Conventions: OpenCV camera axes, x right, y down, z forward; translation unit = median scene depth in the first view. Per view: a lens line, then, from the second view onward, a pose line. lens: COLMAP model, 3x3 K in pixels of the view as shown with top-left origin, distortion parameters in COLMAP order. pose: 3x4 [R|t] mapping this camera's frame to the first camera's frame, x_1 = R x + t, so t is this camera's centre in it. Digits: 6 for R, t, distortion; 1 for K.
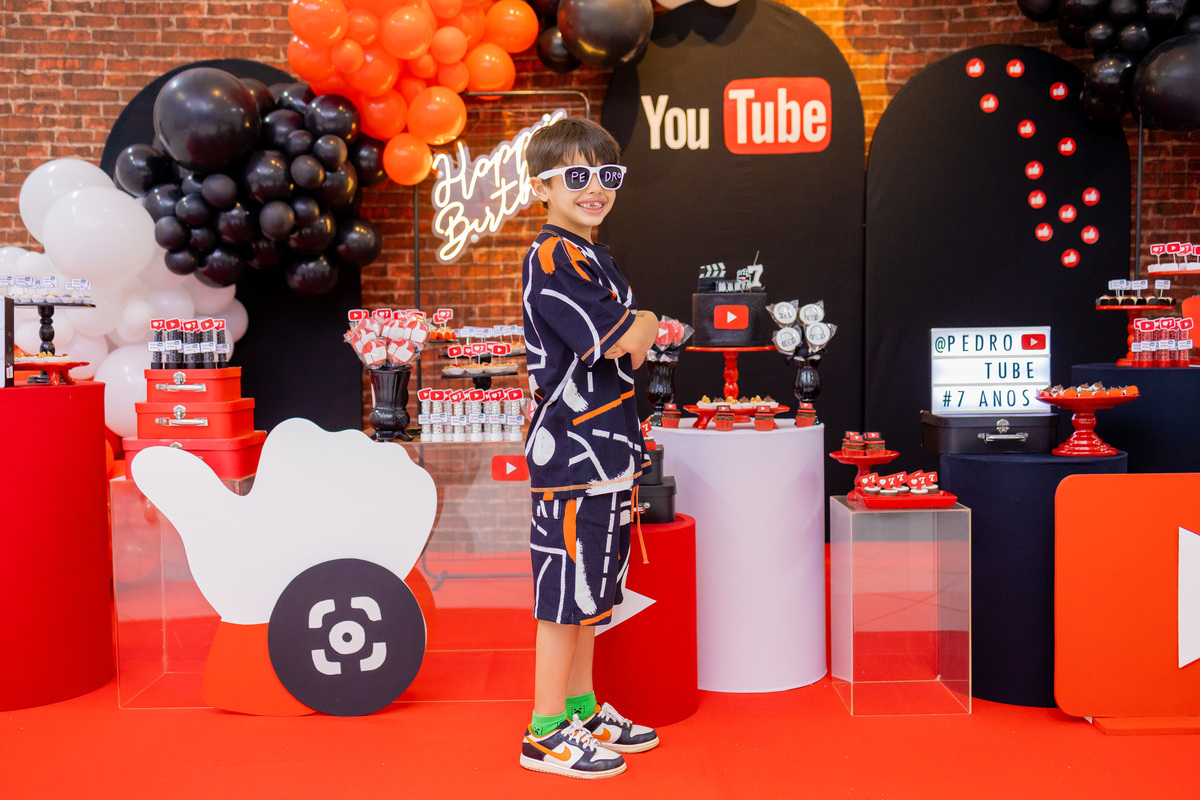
lens RADIAL K [[1207.1, 0, 600.0], [0, 1207.1, 400.0], [0, 0, 1]] dist [-0.001635, -0.009060]
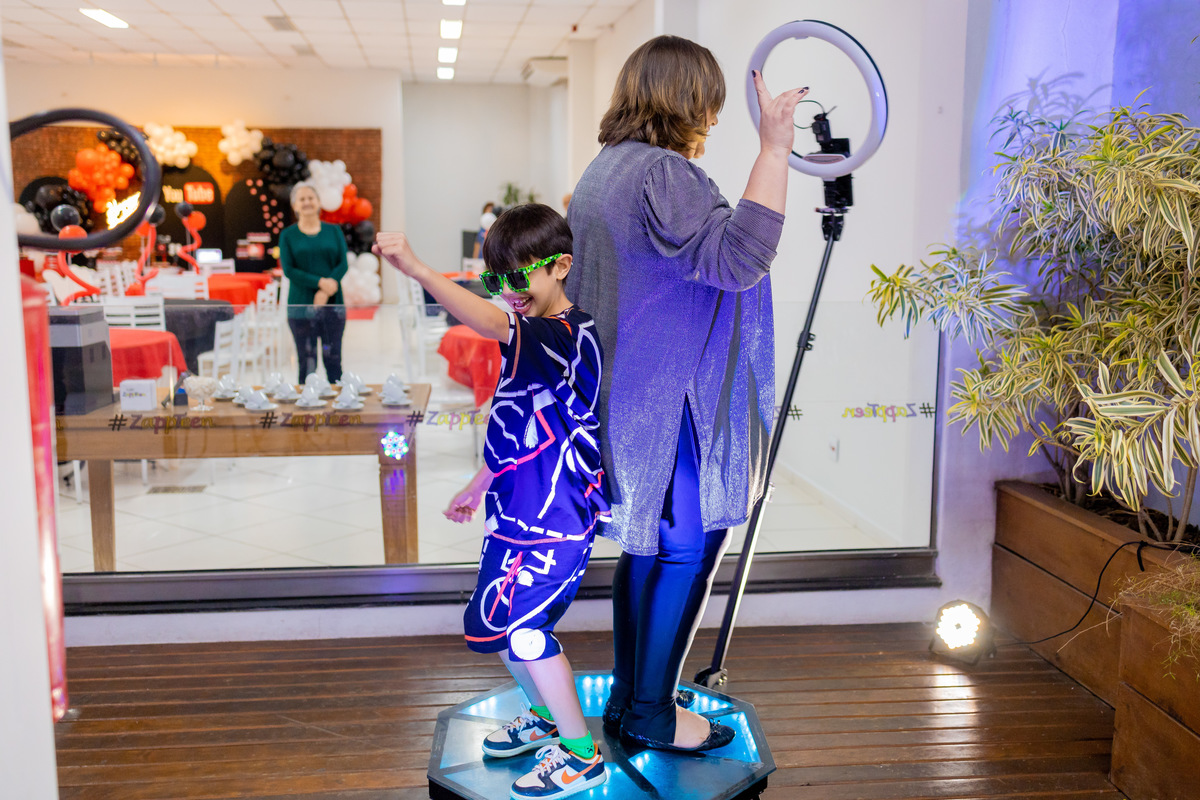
lens RADIAL K [[1207.1, 0, 600.0], [0, 1207.1, 400.0], [0, 0, 1]] dist [-0.001635, -0.009060]
pose [[0.985139, -0.004752, 0.171695, 0.785221], [-0.011740, 0.995417, 0.094909, 0.051764], [-0.171360, -0.095514, 0.980568, -3.285158]]
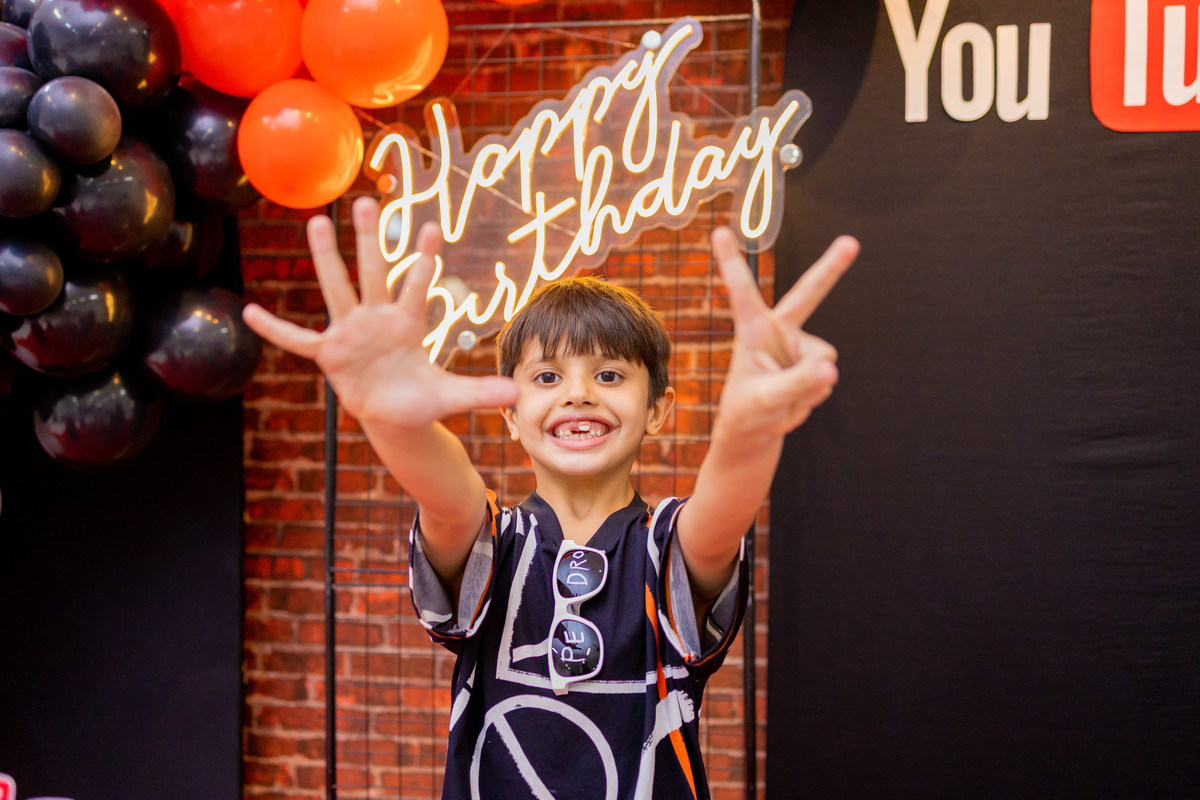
lens RADIAL K [[1207.1, 0, 600.0], [0, 1207.1, 400.0], [0, 0, 1]] dist [-0.001635, -0.009060]
pose [[0.991518, 0.019120, -0.128553, -0.007528], [-0.021809, 0.999571, -0.019537, -0.106821], [0.128124, 0.022175, 0.991510, 0.605356]]
